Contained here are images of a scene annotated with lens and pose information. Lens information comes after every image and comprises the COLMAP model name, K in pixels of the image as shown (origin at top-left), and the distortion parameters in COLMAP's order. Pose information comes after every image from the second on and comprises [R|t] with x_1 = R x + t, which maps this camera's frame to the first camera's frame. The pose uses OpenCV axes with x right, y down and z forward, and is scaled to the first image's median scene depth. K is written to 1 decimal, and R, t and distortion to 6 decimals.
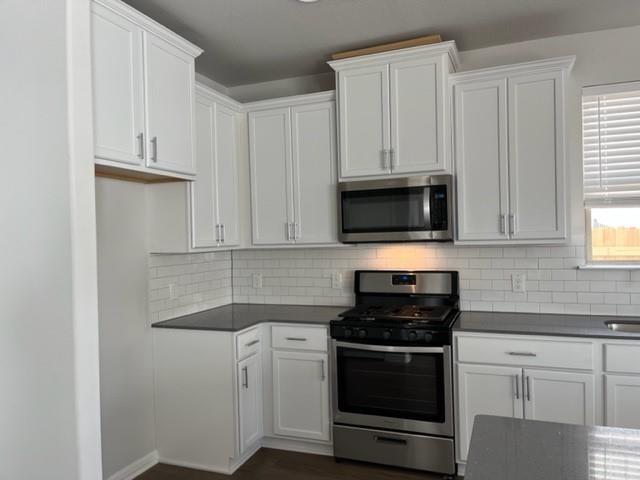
lens RADIAL K [[487.0, 0, 322.0], [0, 487.0, 239.8], [0, 0, 1]] dist [0.066707, -0.107436]
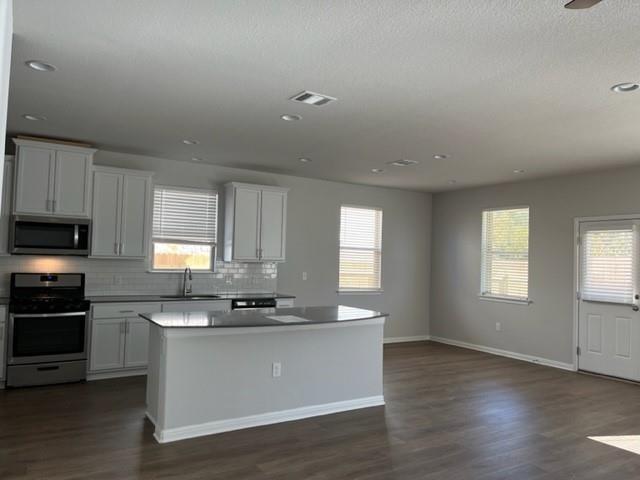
lens RADIAL K [[487.0, 0, 322.0], [0, 487.0, 239.8], [0, 0, 1]] dist [0.066707, -0.107436]
pose [[0.605212, 0.075457, 0.792480, -0.648280], [-0.037152, 0.997090, -0.066566, 0.031564], [-0.795197, 0.010845, 0.606254, -0.783655]]
